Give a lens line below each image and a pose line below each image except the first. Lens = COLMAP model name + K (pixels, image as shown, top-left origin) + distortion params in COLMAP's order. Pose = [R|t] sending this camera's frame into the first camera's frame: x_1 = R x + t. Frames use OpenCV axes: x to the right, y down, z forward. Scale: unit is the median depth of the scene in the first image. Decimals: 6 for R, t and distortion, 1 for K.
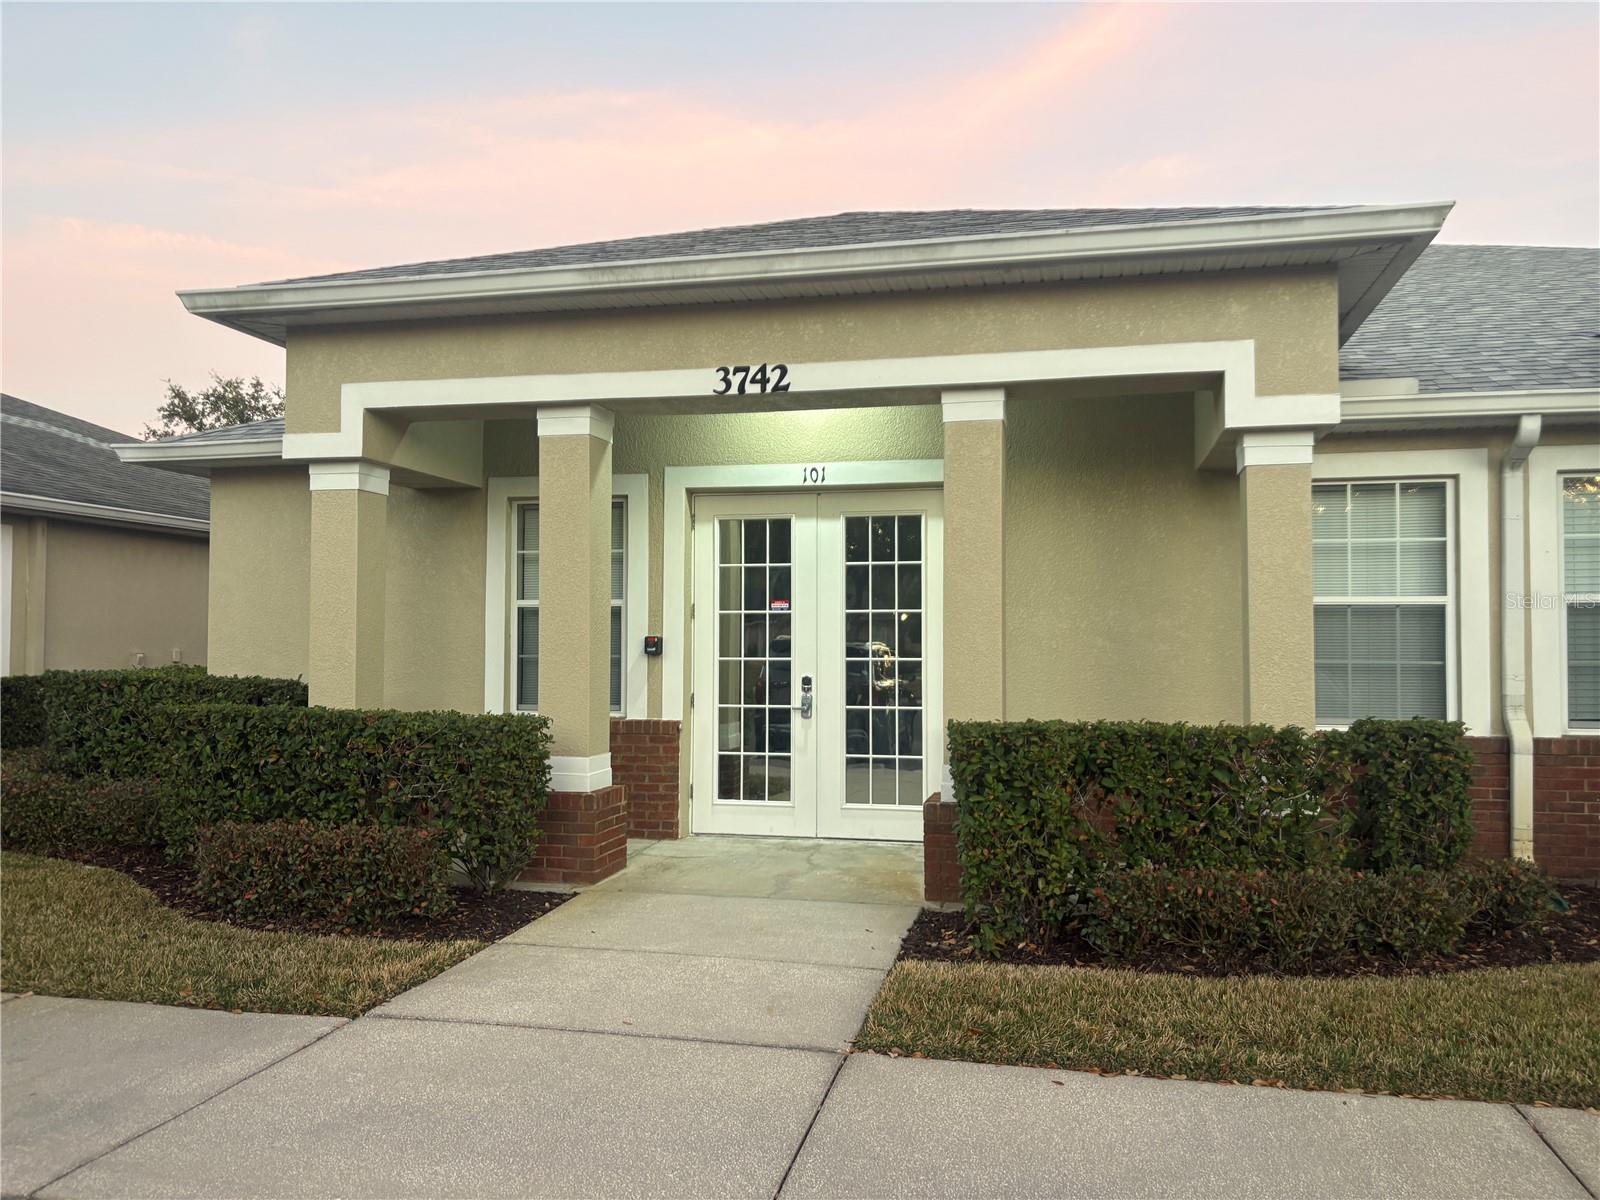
lens RADIAL K [[1204.0, 0, 815.0], [0, 1204.0, 601.4], [0, 0, 1]] dist [0.041693, -0.037622]
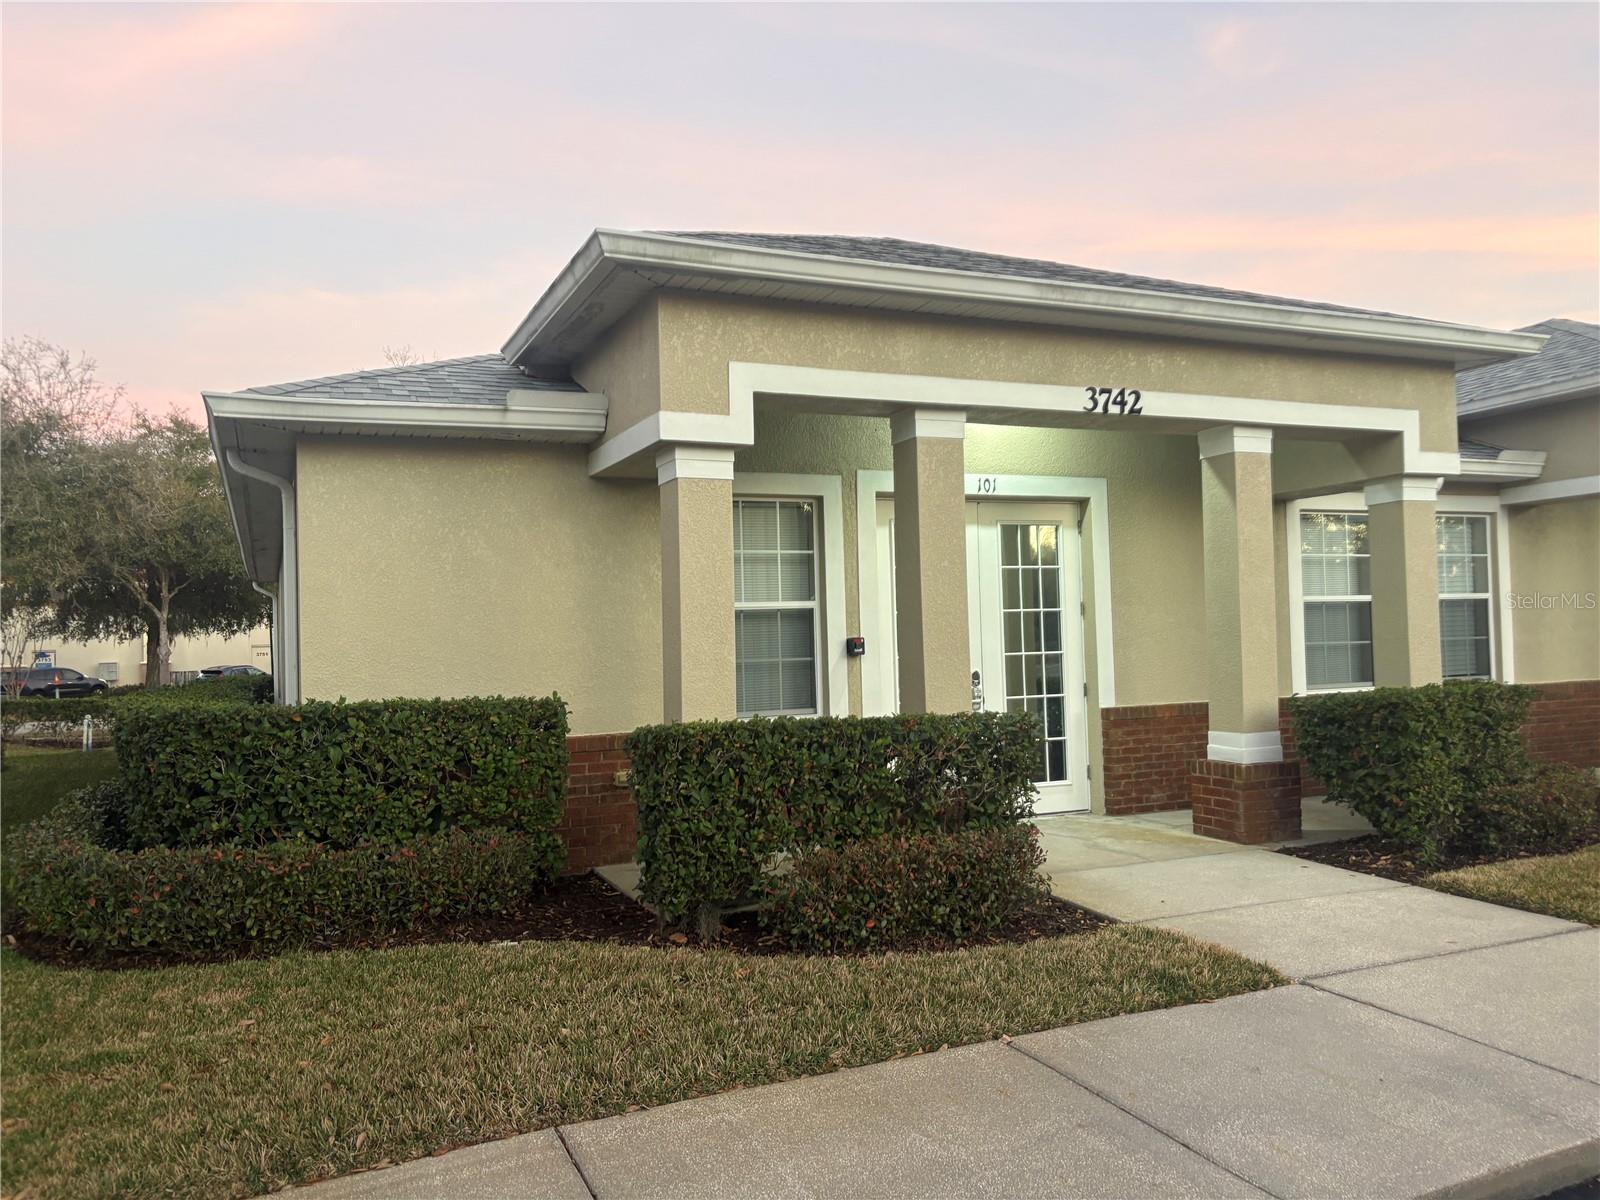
lens RADIAL K [[1204.0, 0, 807.2], [0, 1204.0, 609.3], [0, 0, 1]] dist [0.041693, -0.037622]
pose [[0.806975, -0.009453, 0.590510, -0.937407], [0.009497, 0.999950, 0.003029, 0.002301], [-0.590509, 0.003164, 0.807025, 0.265212]]
